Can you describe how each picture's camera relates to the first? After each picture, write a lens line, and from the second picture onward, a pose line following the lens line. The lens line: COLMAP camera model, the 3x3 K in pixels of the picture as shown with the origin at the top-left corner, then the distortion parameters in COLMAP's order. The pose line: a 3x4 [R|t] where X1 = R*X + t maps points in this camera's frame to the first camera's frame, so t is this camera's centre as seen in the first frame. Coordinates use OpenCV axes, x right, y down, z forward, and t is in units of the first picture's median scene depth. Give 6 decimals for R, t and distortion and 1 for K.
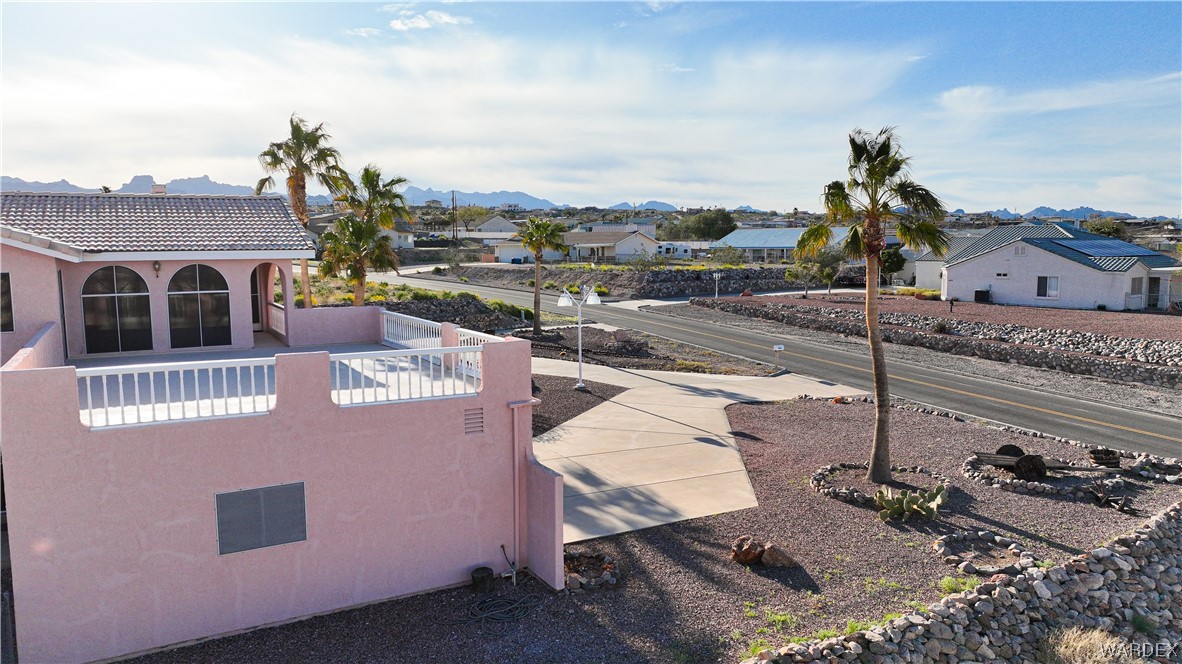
lens RADIAL K [[838.5, 0, 591.0], [0, 838.5, 332.0], [0, 0, 1]] dist [0.005497, 0.008869]
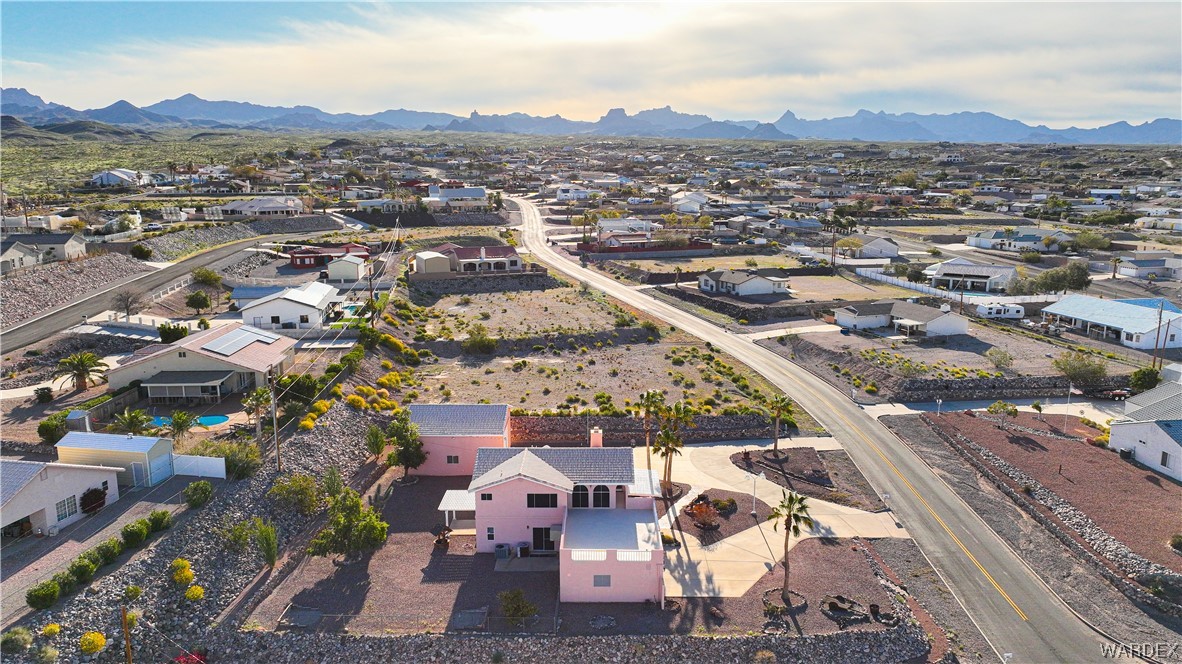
lens RADIAL K [[836.0, 0, 591.0], [0, 836.0, 332.0], [0, 0, 1]] dist [0.007540, 0.002686]
pose [[0.871071, 0.099660, -0.480939, 1.065453], [-0.056326, 0.993007, 0.103754, -1.046032], [0.487916, -0.063288, 0.870593, -1.935343]]
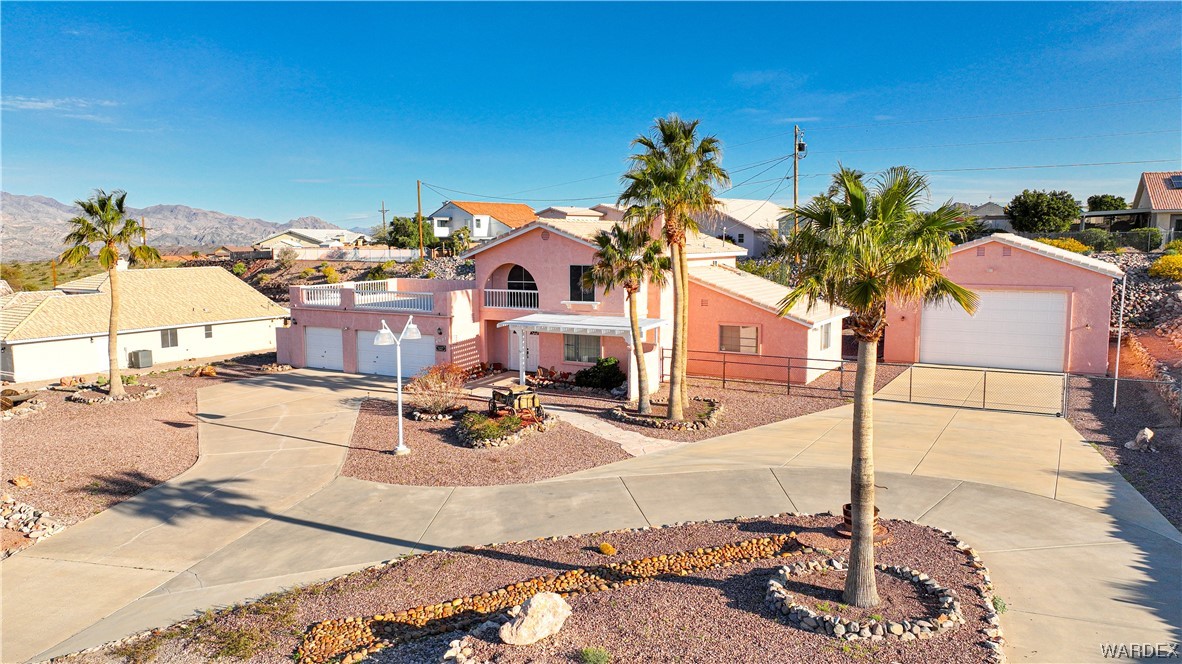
lens RADIAL K [[836.0, 0, 591.0], [0, 836.0, 332.0], [0, 0, 1]] dist [0.007540, 0.002686]
pose [[-0.859801, 0.068892, -0.505961, 0.347436], [-0.041731, 0.978062, 0.204089, -0.323039], [0.508921, 0.196590, -0.838064, 2.768190]]
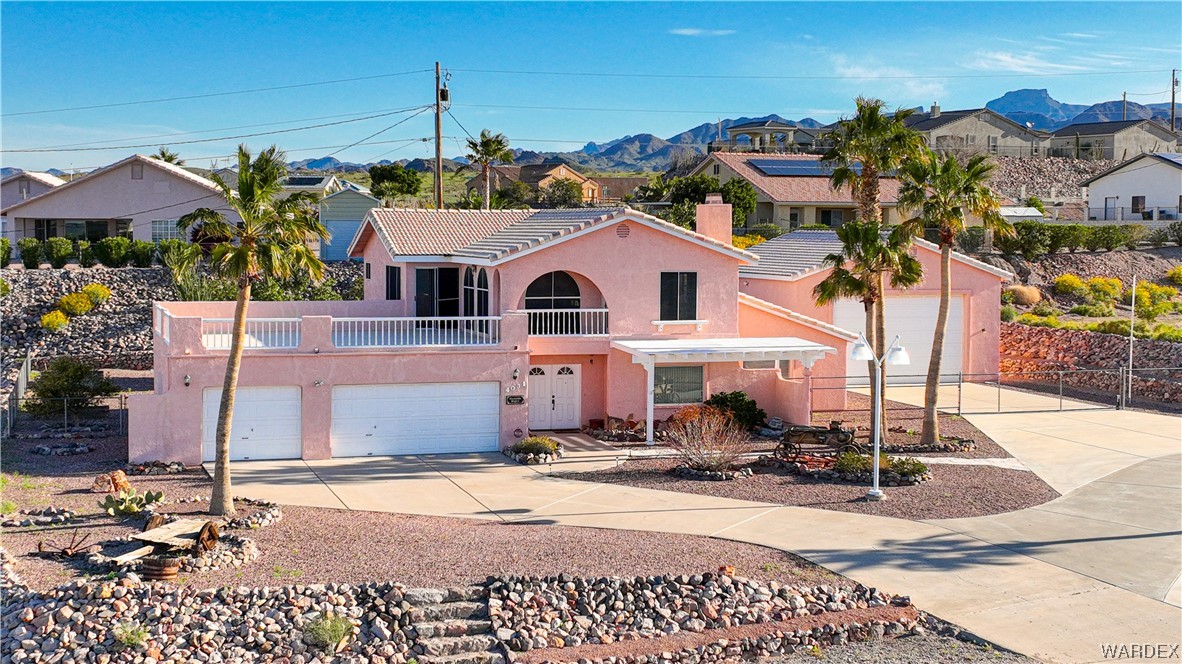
lens RADIAL K [[1683.7, 0, 602.2], [0, 1683.7, 330.8], [0, 0, 1]] dist [0.006090, -0.012127]
pose [[-0.180602, 0.067911, -0.981209, 2.014197], [-0.109465, 0.990028, 0.088670, -0.231375], [0.977446, 0.123422, -0.171367, 1.633621]]
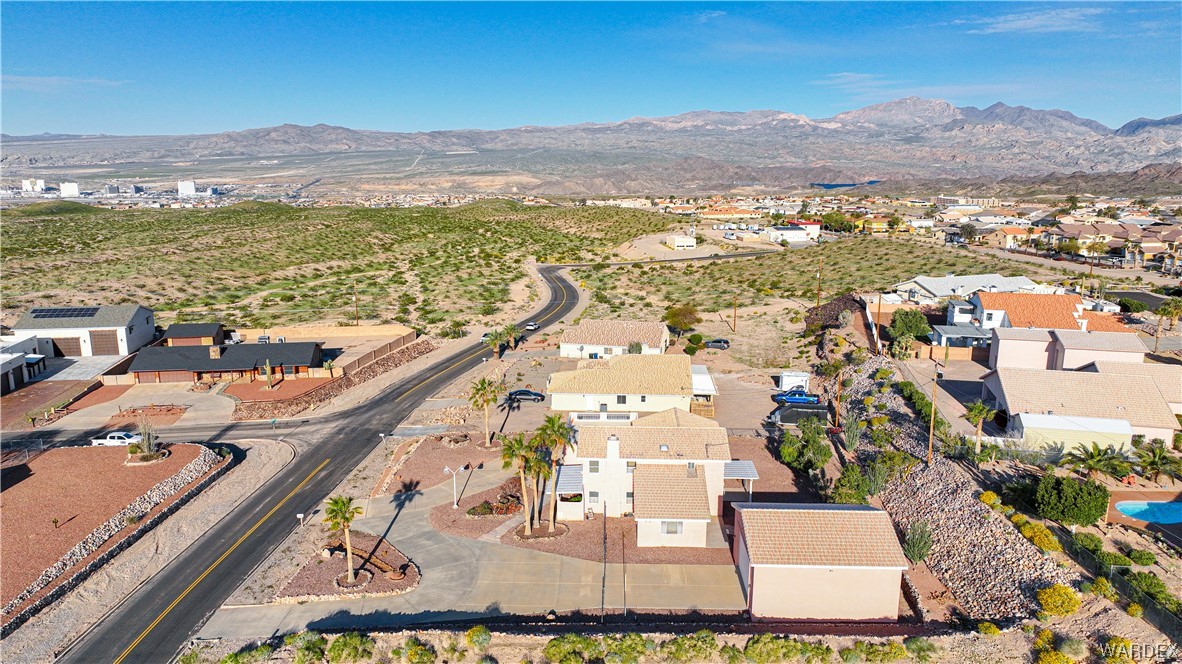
lens RADIAL K [[830.4, 0, 592.4], [0, 830.4, 336.2], [0, 0, 1]] dist [-0.000321, 0.014402]
pose [[-0.859635, -0.105989, 0.499794, -2.333711], [0.056799, 0.952355, 0.299655, -1.704103], [-0.507741, 0.285982, -0.812658, 4.135237]]
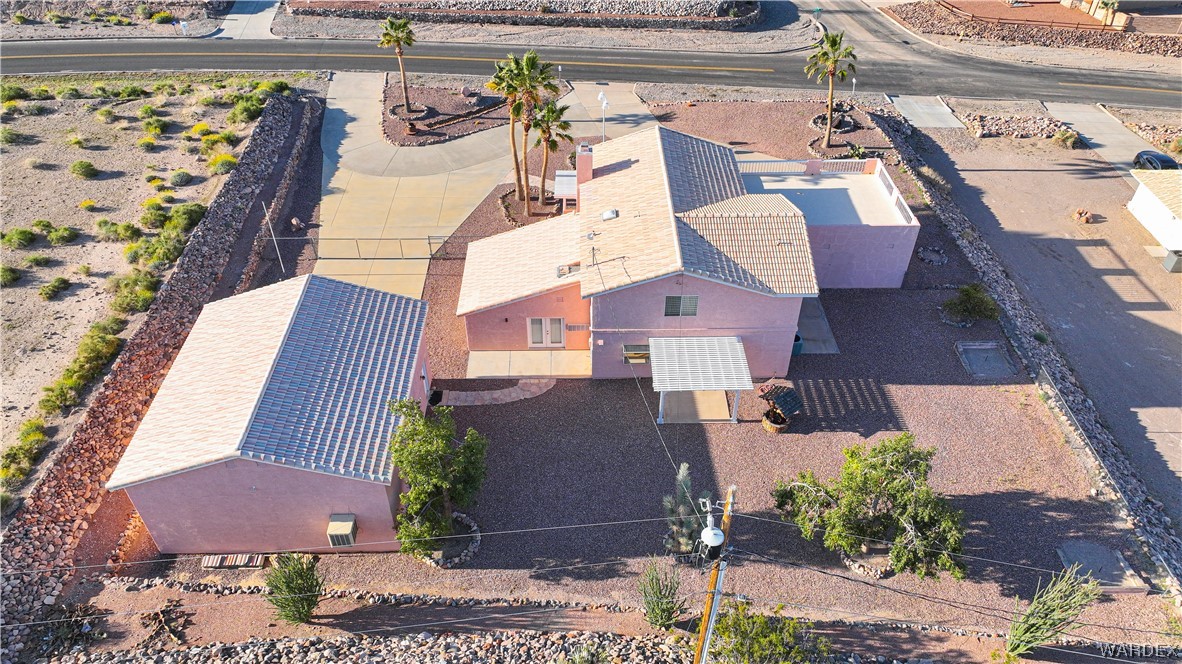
lens RADIAL K [[830.4, 0, 592.4], [0, 830.4, 336.2], [0, 0, 1]] dist [-0.000321, 0.014402]
pose [[0.465656, -0.563846, 0.682087, -2.382955], [0.086671, 0.796101, 0.598926, -1.102733], [-0.880712, -0.219776, 0.419578, 0.311595]]
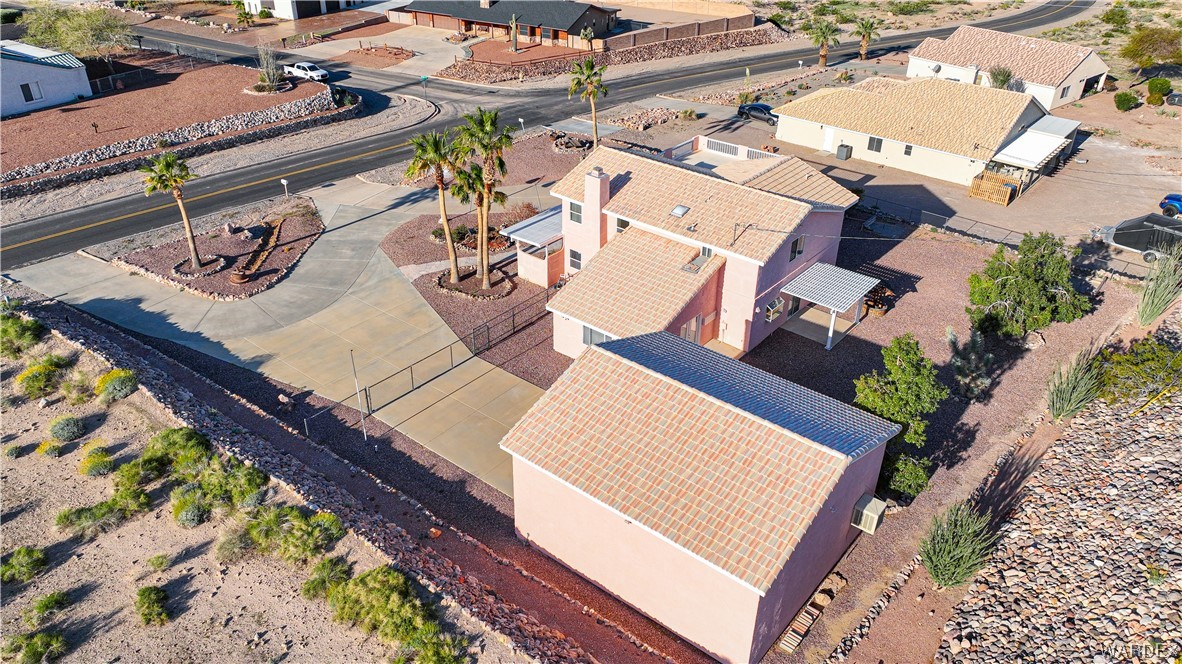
lens RADIAL K [[866.6, 0, 591.0], [0, 866.6, 332.0], [0, 0, 1]] dist [0.001861, 0.008222]
pose [[-0.373832, -0.474473, 0.796947, -2.636586], [0.086210, 0.837750, 0.539205, -1.075934], [-0.923481, 0.270277, -0.272273, 2.057031]]
